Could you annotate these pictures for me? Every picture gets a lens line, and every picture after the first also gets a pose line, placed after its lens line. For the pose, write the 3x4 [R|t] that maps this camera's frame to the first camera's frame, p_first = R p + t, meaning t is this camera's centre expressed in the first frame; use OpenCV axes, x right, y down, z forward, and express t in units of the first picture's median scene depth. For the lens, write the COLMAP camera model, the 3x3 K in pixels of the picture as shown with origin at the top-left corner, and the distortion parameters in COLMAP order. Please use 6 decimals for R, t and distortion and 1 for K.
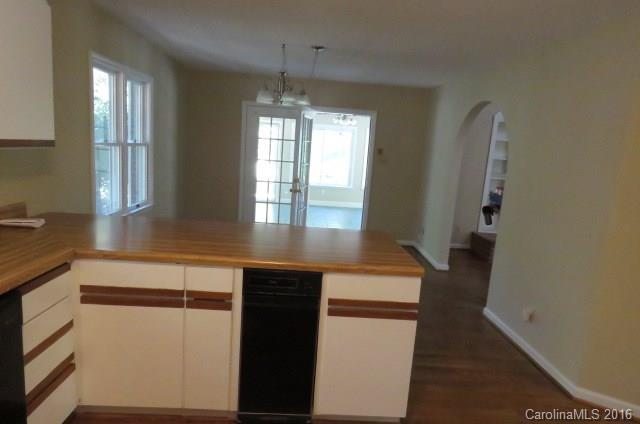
lens RADIAL K [[407.9, 0, 320.8], [0, 407.9, 210.5], [0, 0, 1]] dist [-0.005810, 0.003717]
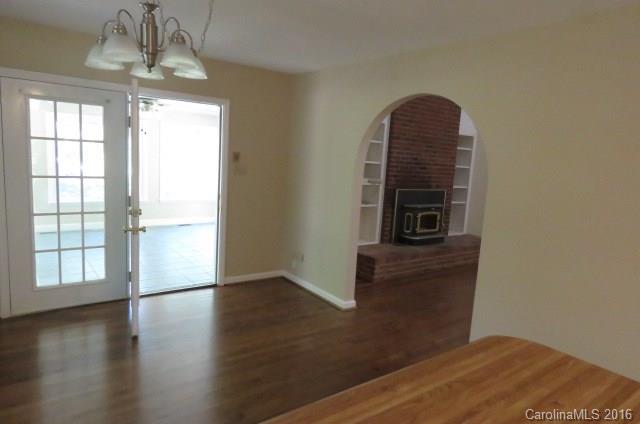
lens RADIAL K [[407.9, 0, 321.1], [0, 407.9, 210.8], [0, 0, 1]] dist [-0.005810, 0.003717]
pose [[0.828196, -0.096524, 0.552064, -0.140321], [0.089789, 0.995185, 0.039300, -0.066545], [-0.553199, 0.017021, 0.832875, 0.330172]]
